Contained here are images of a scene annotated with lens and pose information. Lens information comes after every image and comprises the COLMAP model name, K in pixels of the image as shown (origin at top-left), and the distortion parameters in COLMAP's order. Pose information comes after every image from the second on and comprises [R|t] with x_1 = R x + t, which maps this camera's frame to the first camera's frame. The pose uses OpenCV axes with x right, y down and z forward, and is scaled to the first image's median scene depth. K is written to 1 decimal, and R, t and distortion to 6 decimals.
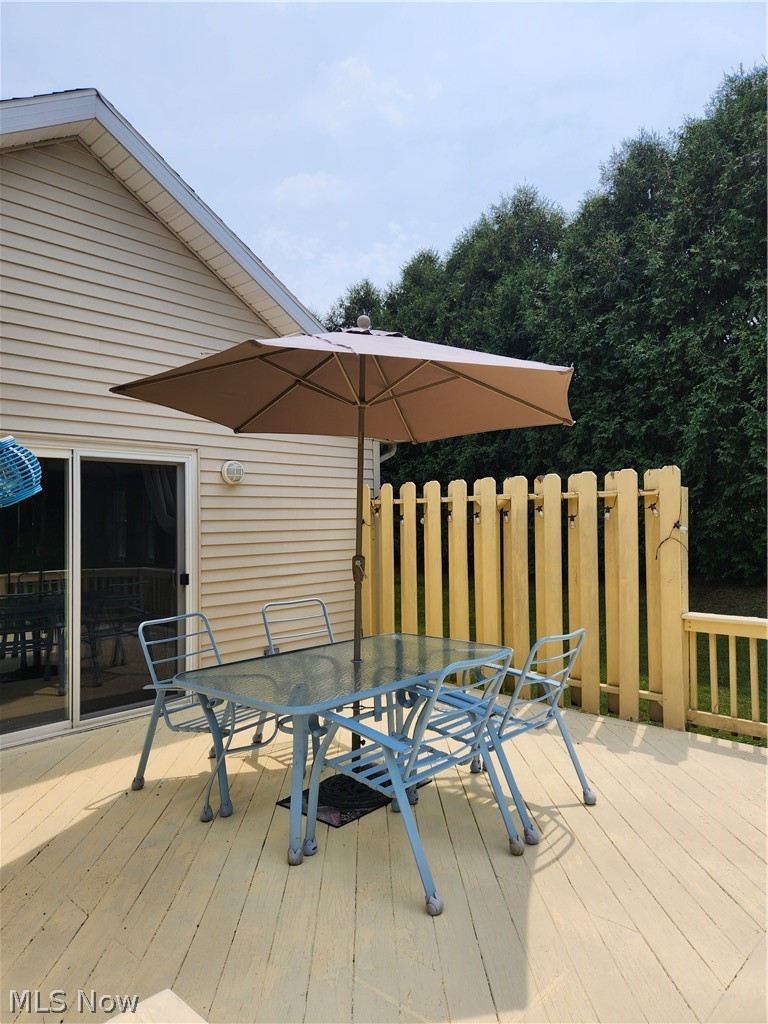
lens RADIAL K [[681.9, 0, 378.1], [0, 681.9, 512.8], [0, 0, 1]] dist [-0.000686, 0.003696]
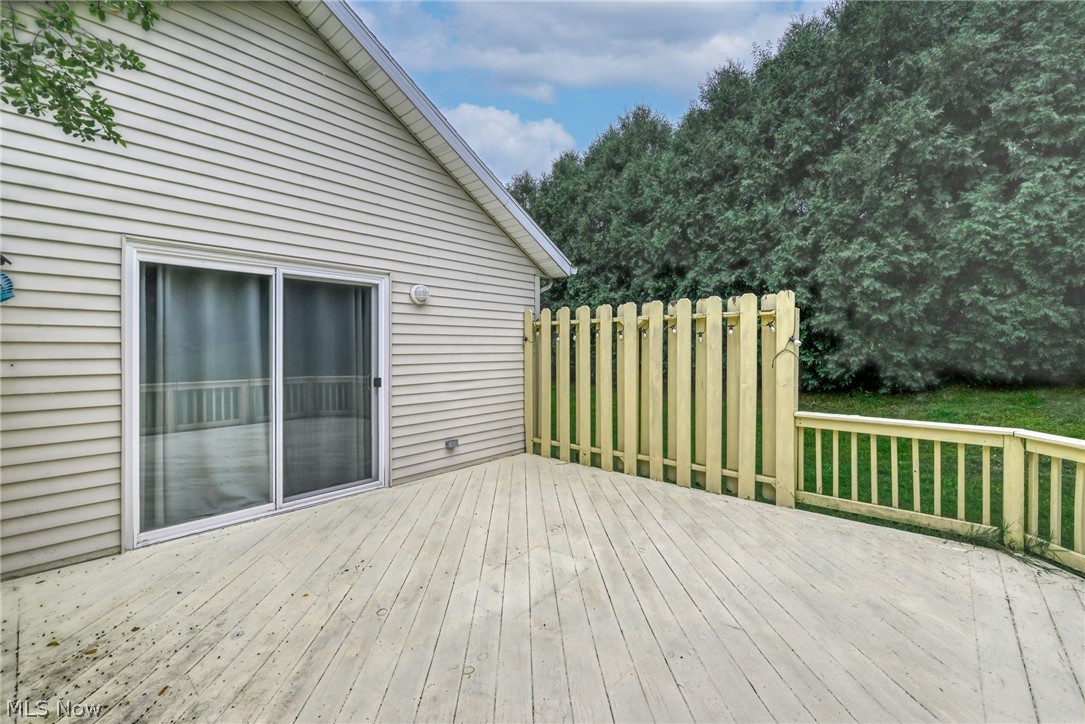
lens RADIAL K [[444.9, 0, 553.0], [0, 444.9, 353.5], [0, 0, 1]] dist [-0.002977, 0.000264]
pose [[0.998063, 0.011146, 0.061199, -0.026074], [-0.011648, 0.999901, 0.007839, 0.036140], [-0.061106, -0.008537, 0.998095, 0.202946]]
